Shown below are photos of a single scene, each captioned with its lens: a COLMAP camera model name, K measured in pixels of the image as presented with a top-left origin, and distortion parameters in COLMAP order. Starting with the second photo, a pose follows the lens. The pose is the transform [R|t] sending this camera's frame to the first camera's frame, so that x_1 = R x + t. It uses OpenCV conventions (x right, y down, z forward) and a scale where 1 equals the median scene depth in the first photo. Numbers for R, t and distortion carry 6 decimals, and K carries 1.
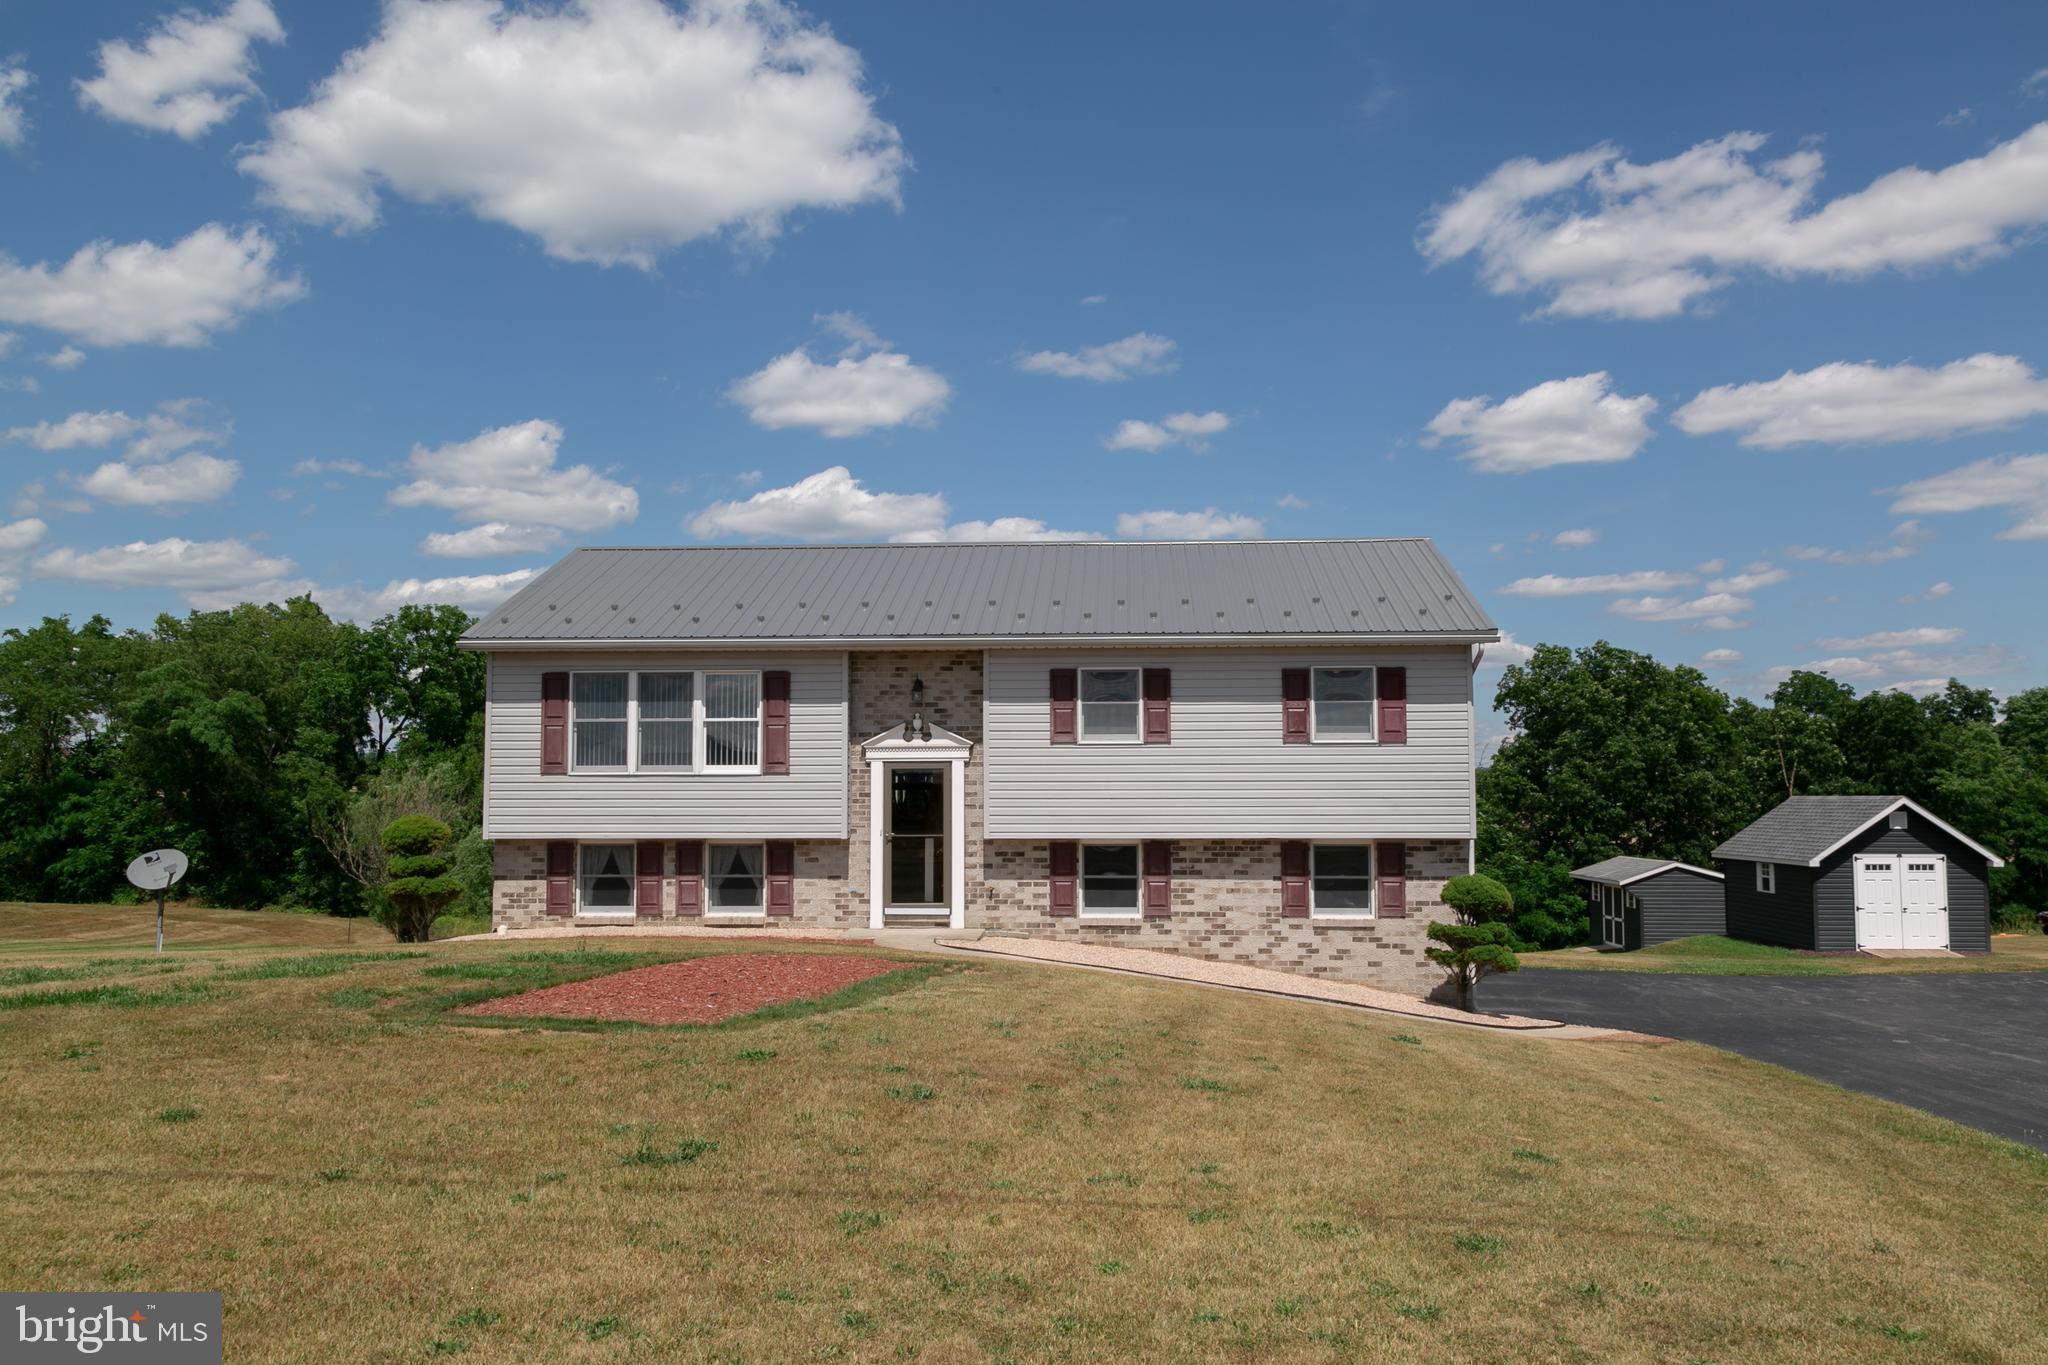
lens RADIAL K [[1631.9, 0, 1024.0], [0, 1631.9, 682.5], [0, 0, 1]] dist [0.027200, -0.005564]
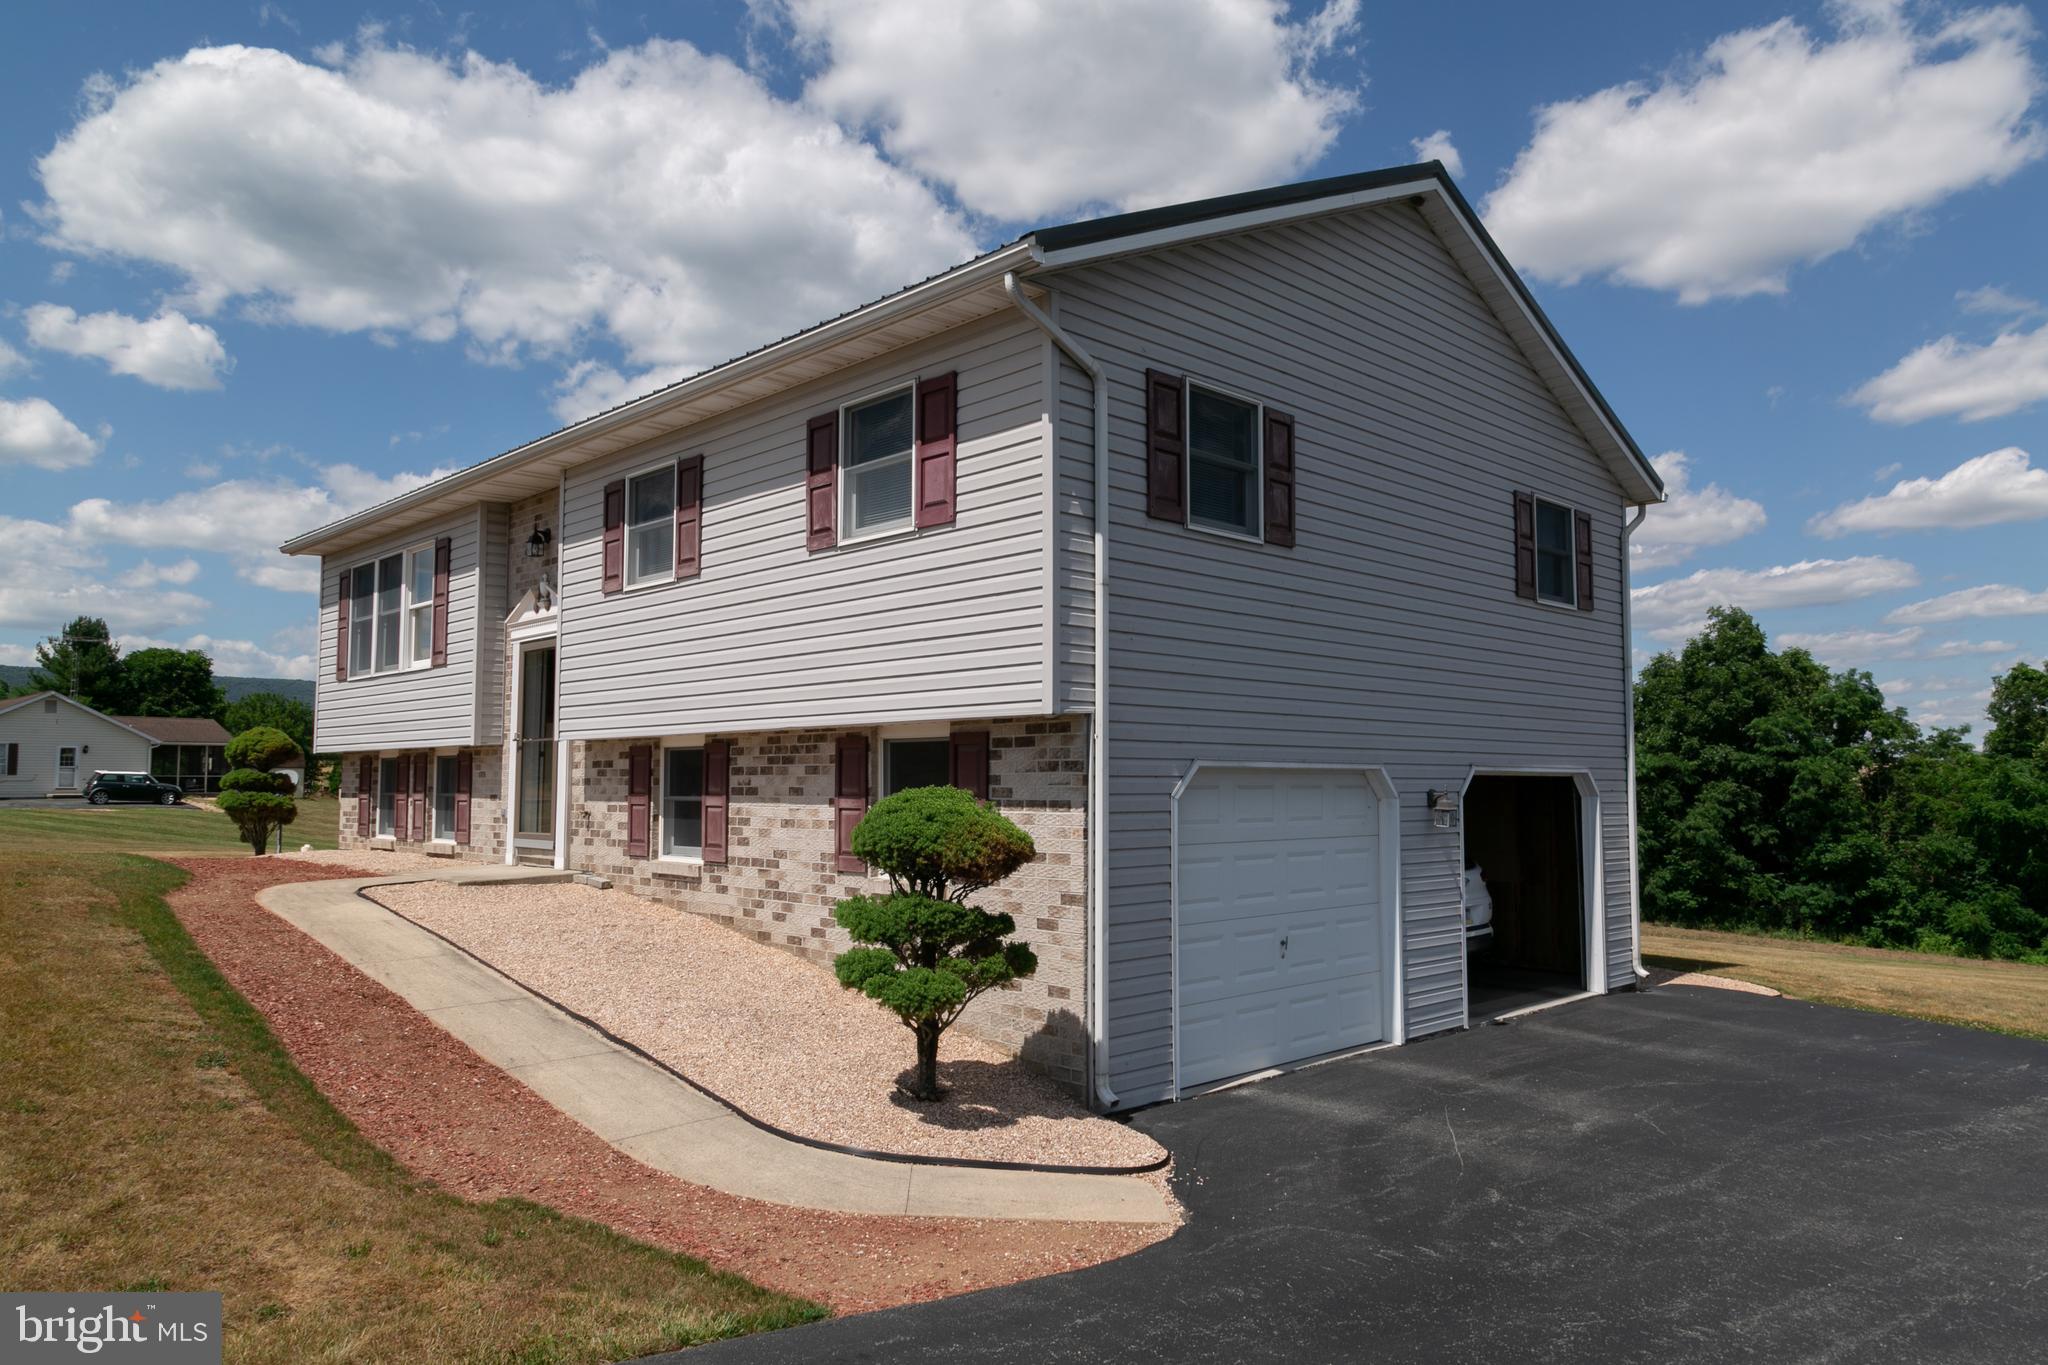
lens RADIAL K [[1356.6, 0, 1024.0], [0, 1356.6, 682.5], [0, 0, 1]] dist [0.001205, -0.000041]
pose [[0.736112, -0.049894, -0.675018, 0.511545], [0.046132, 0.998659, -0.023508, 0.093179], [0.675286, -0.013836, 0.737426, 0.705791]]
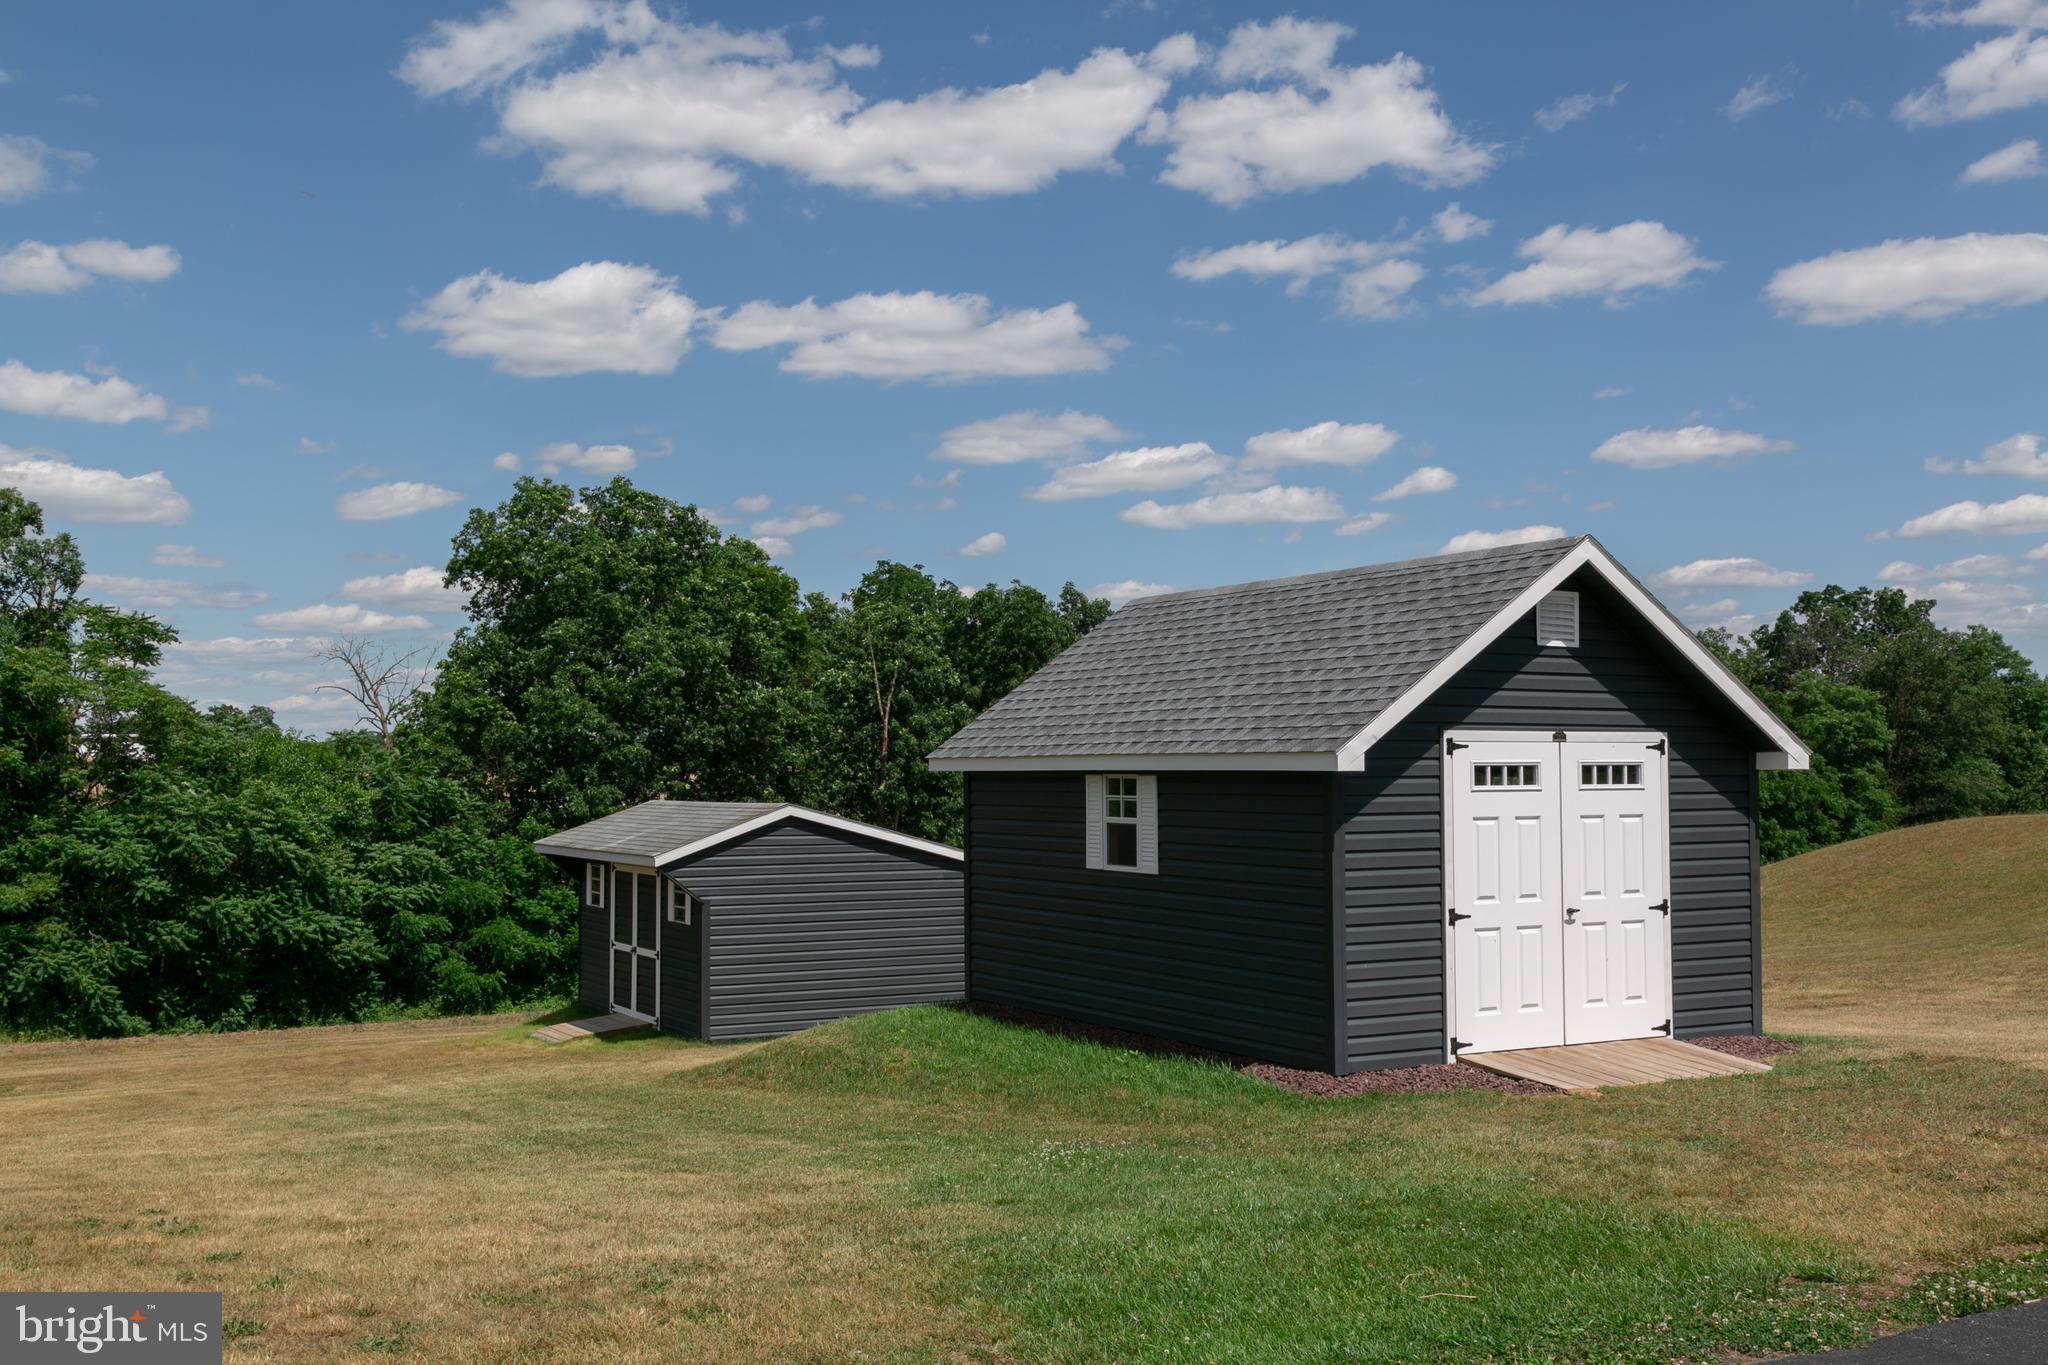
lens RADIAL K [[2052.0, 0, 1024.0], [0, 2052.0, 682.5], [0, 0, 1]] dist [-0.004946, -0.000179]
pose [[0.859419, 0.021236, 0.510831, 0.096269], [-0.035421, 0.999209, 0.018052, 0.034653], [-0.510044, -0.033608, 0.859491, 0.273323]]
